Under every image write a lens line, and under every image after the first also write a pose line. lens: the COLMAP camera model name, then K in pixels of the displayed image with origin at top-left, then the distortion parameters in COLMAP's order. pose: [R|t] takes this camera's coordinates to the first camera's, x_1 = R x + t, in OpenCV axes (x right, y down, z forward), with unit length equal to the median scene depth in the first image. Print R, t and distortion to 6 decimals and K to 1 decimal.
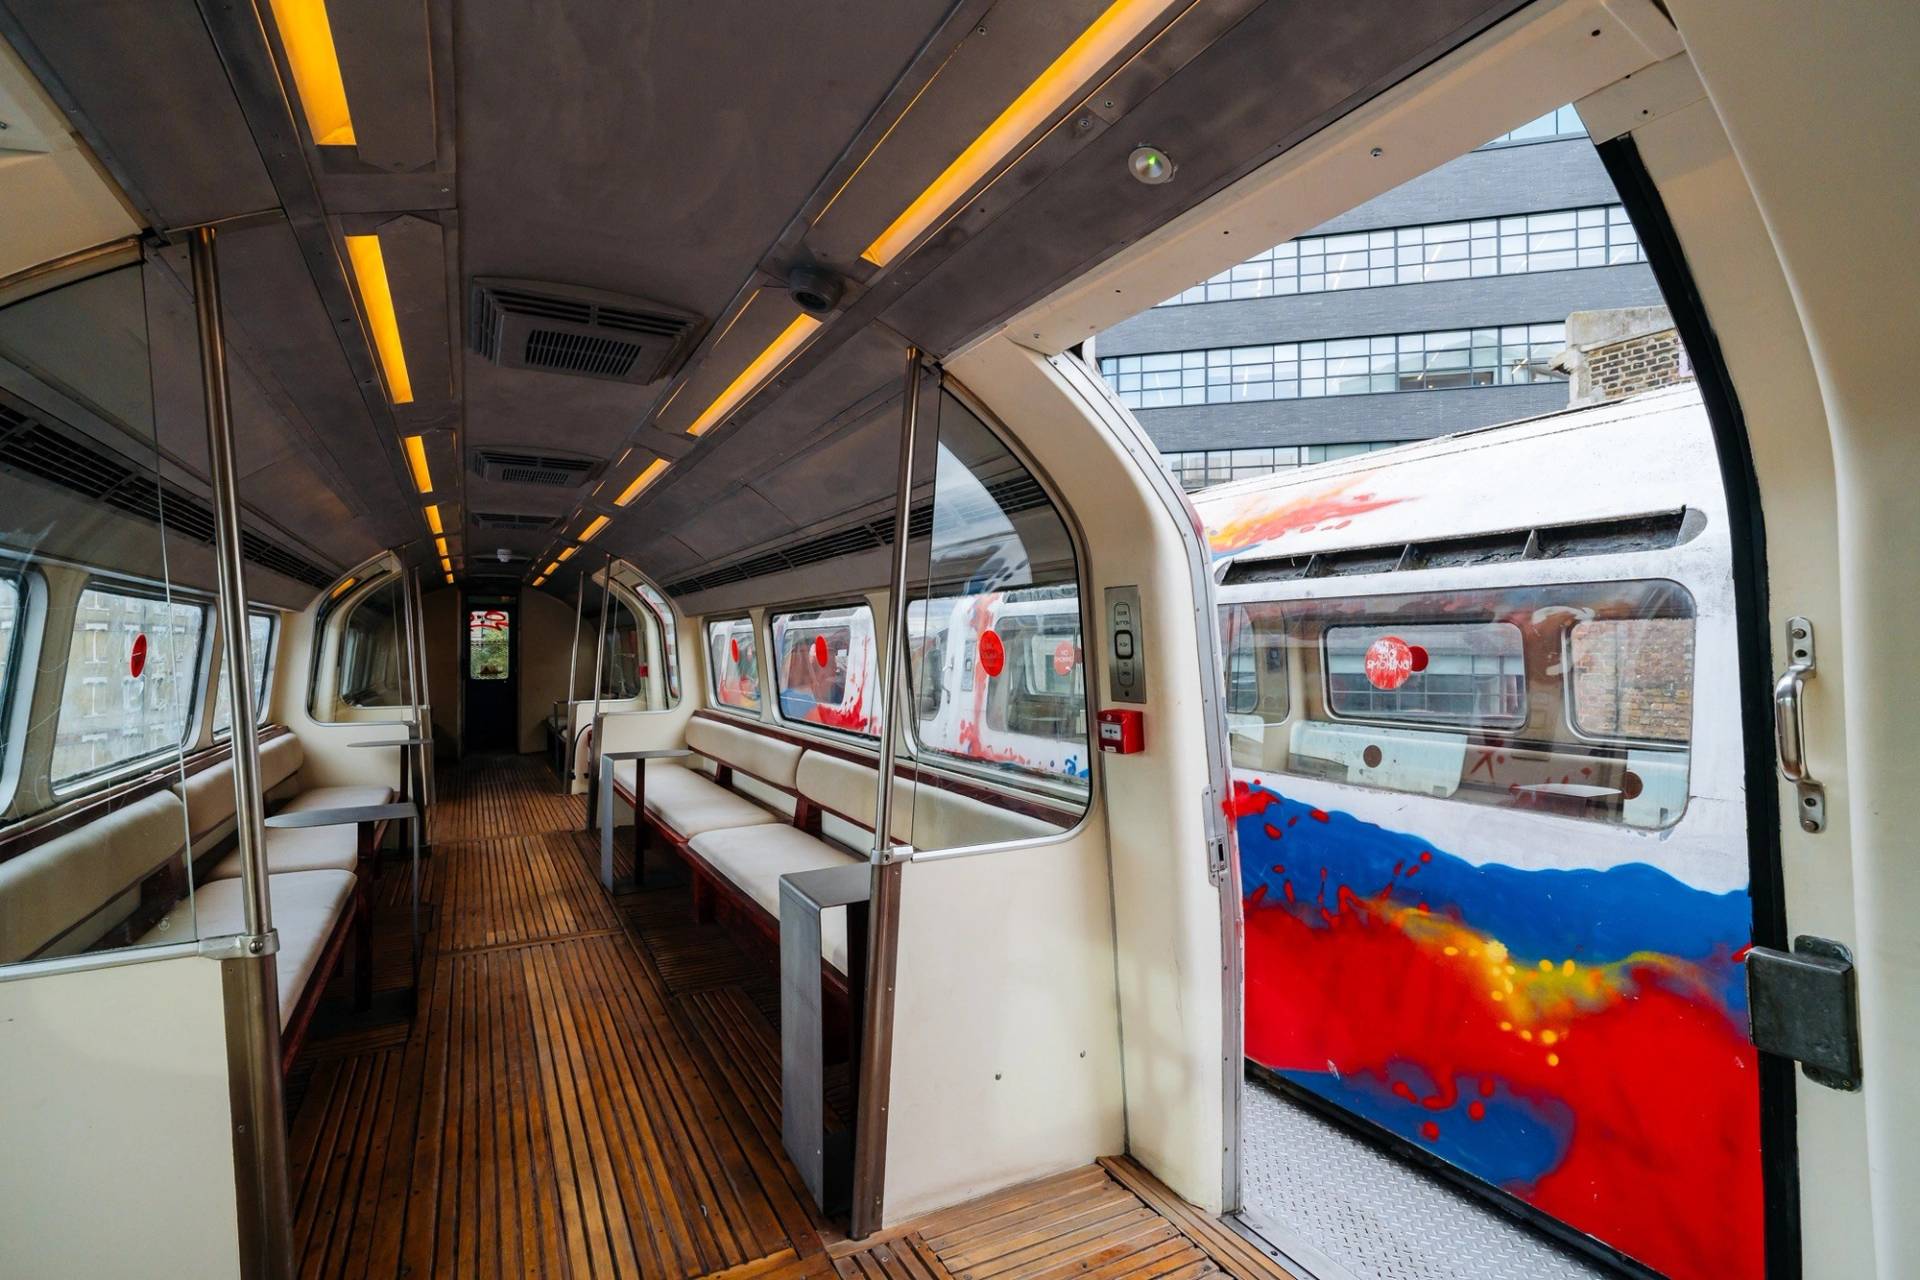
lens RADIAL K [[899.3, 0, 960.0], [0, 899.3, 640.0], [0, 0, 1]] dist [-0.026228, 0.014731]
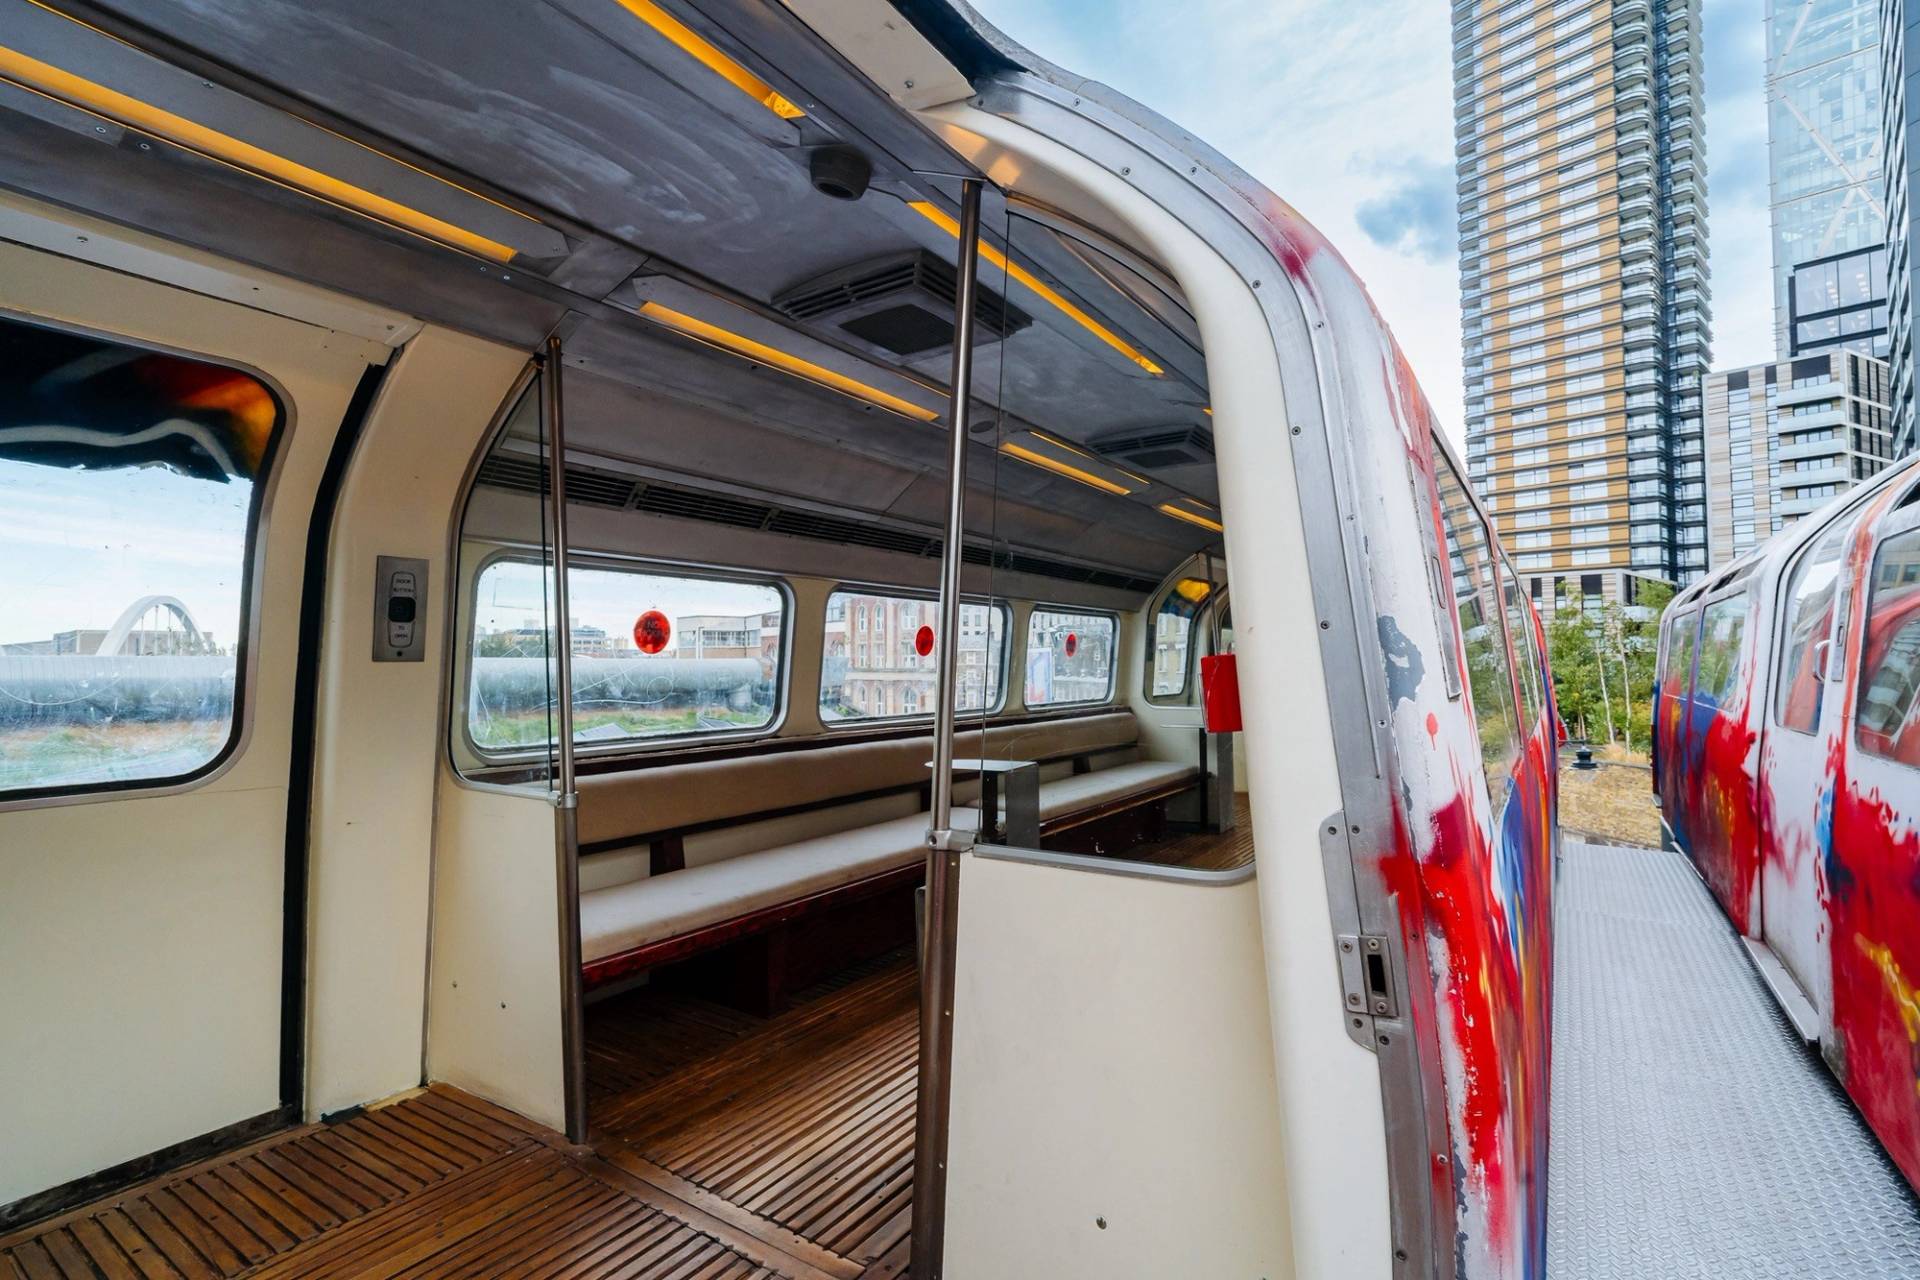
lens RADIAL K [[899.3, 0, 960.0], [0, 899.3, 640.0], [0, 0, 1]] dist [-0.026228, 0.014731]
pose [[0.450182, -0.030223, -0.892425, 0.581208], [0.015881, 0.999540, -0.025839, 0.082865], [0.892796, -0.002540, 0.450455, 0.619226]]
